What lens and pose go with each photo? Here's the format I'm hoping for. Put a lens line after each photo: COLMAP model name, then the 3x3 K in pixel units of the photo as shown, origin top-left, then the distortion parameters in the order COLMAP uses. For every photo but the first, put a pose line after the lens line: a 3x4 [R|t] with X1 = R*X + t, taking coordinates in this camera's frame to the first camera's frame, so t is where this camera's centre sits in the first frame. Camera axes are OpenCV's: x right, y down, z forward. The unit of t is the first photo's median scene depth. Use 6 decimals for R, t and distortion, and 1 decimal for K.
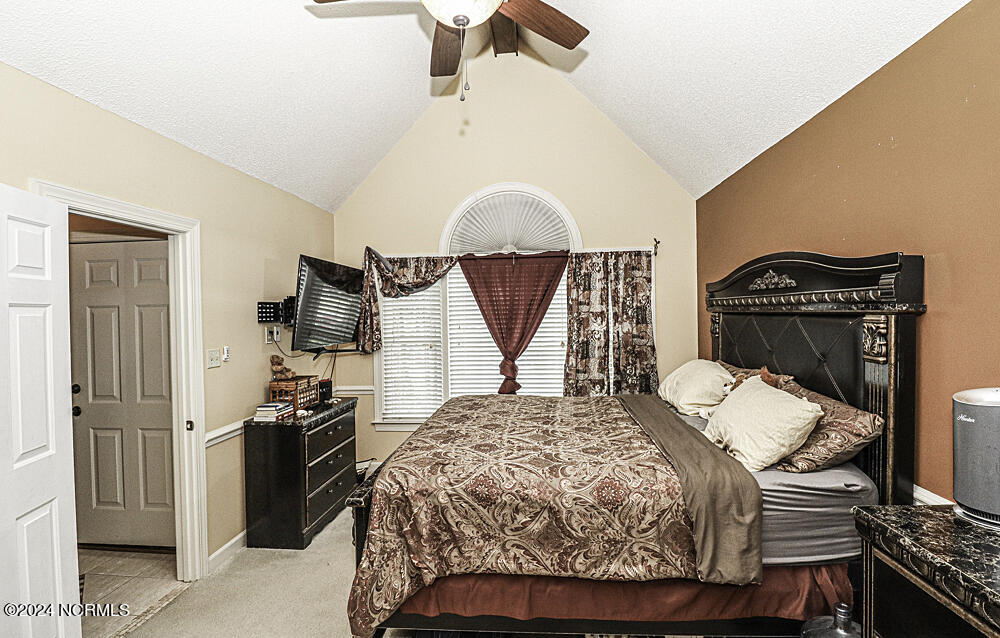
lens RADIAL K [[471.9, 0, 508.8], [0, 471.9, 317.6], [0, 0, 1]] dist [-0.011517, -0.005290]
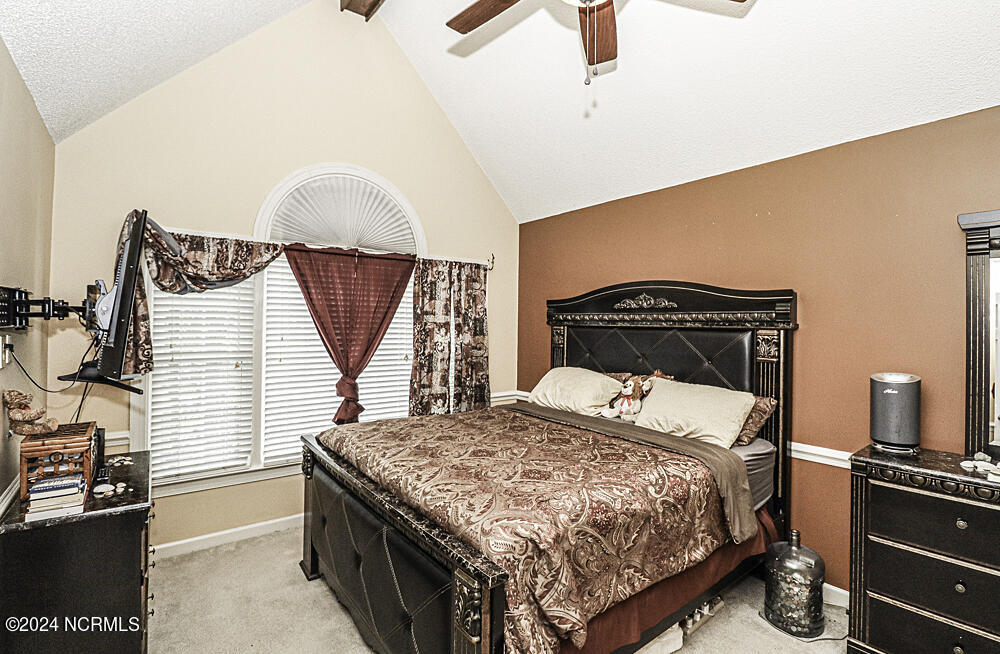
lens RADIAL K [[471.9, 0, 502.2], [0, 471.9, 327.1], [0, 0, 1]] dist [-0.011517, -0.005290]
pose [[0.735528, 0.019488, 0.677214, -0.368897], [-0.014724, 0.999810, -0.012780, 0.007071], [-0.677335, -0.000572, 0.735675, 0.211566]]
